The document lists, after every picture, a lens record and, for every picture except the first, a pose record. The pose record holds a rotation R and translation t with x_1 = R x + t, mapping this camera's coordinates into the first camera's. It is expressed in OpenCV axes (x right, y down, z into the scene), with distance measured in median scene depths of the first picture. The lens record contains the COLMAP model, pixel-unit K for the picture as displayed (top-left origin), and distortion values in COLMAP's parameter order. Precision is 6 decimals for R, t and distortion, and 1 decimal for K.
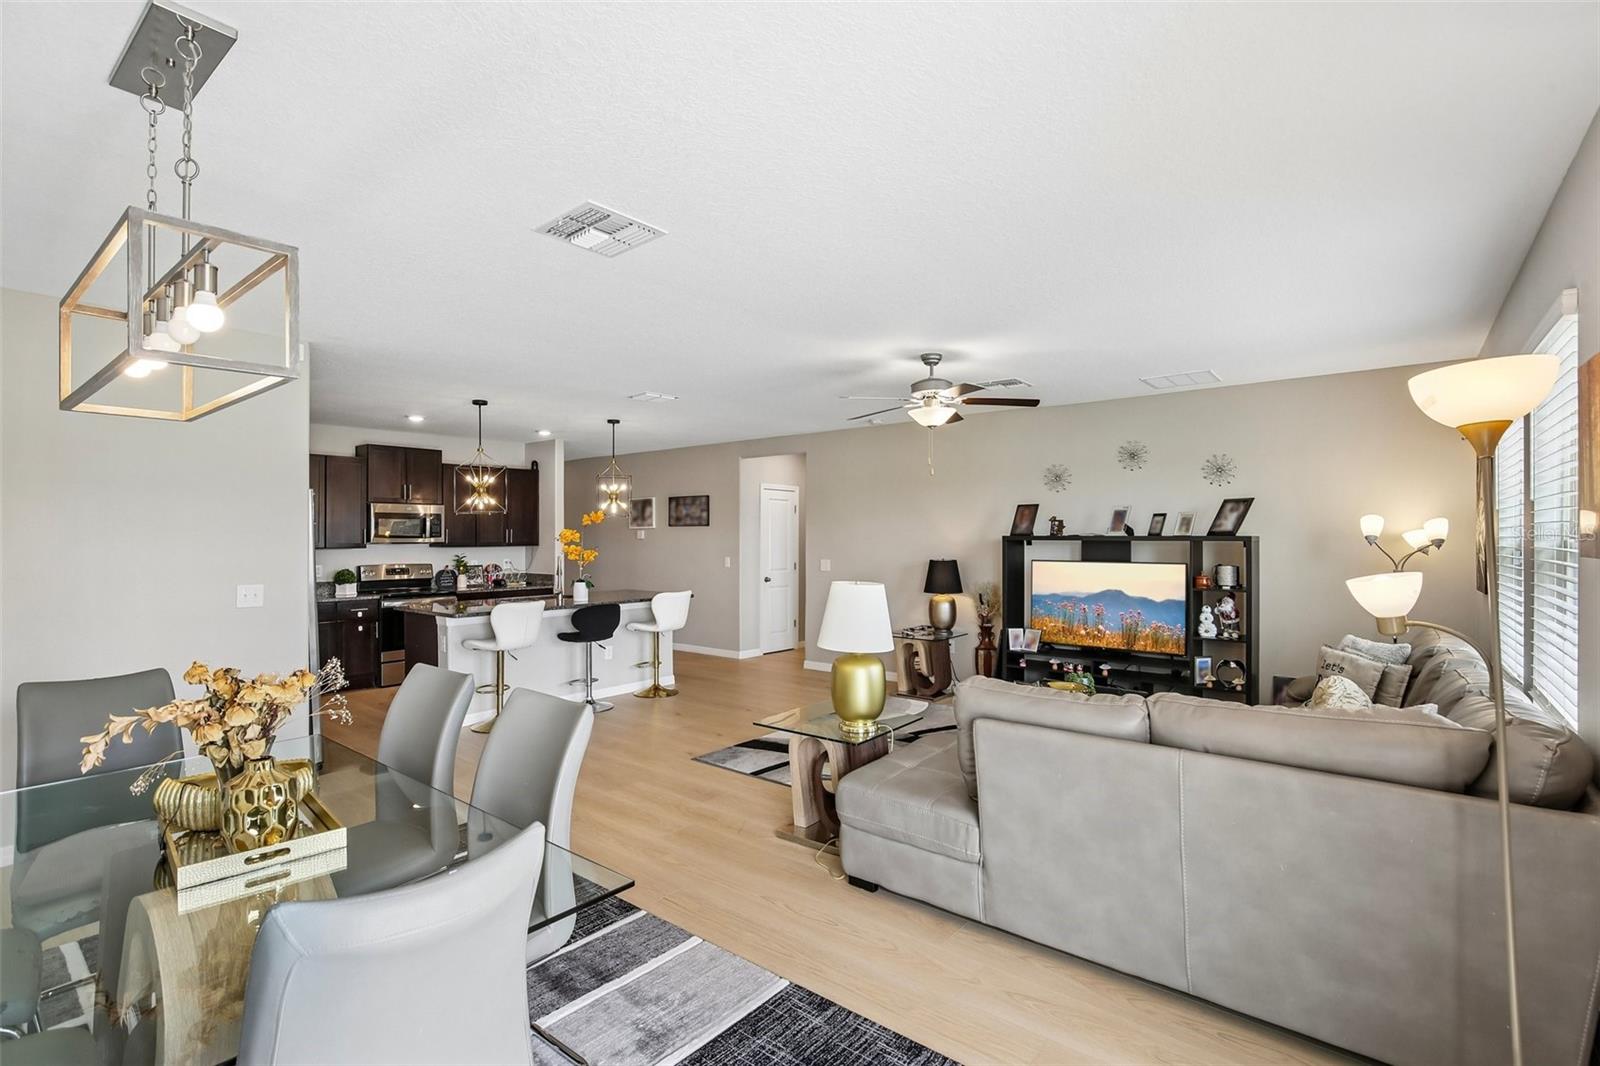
lens RADIAL K [[755.8, 0, 801.8], [0, 755.8, 534.7], [0, 0, 1]] dist [-0.027151, 0.005649]
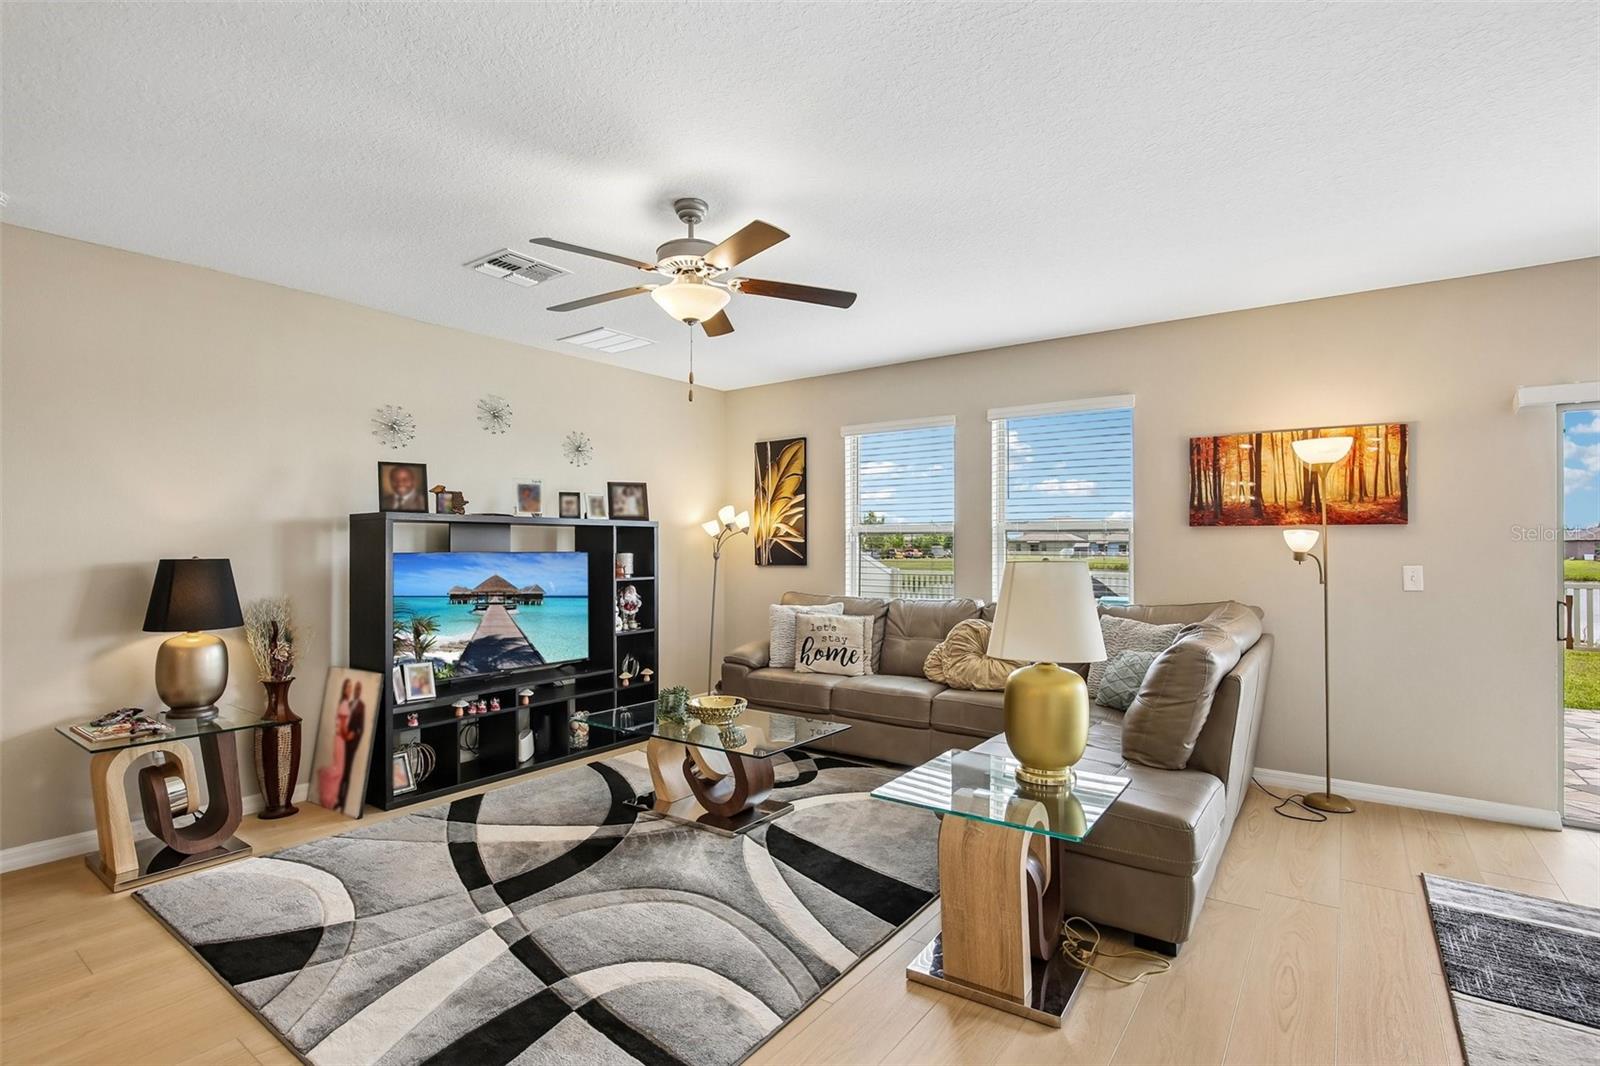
lens RADIAL K [[755.8, 0, 798.0], [0, 755.8, 544.9], [0, 0, 1]] dist [-0.027151, 0.005649]
pose [[-0.050424, 0.001768, 0.998726, -0.335258], [-0.000351, 0.999998, -0.001788, 0.028252], [-0.998728, -0.000441, -0.050423, 0.717111]]
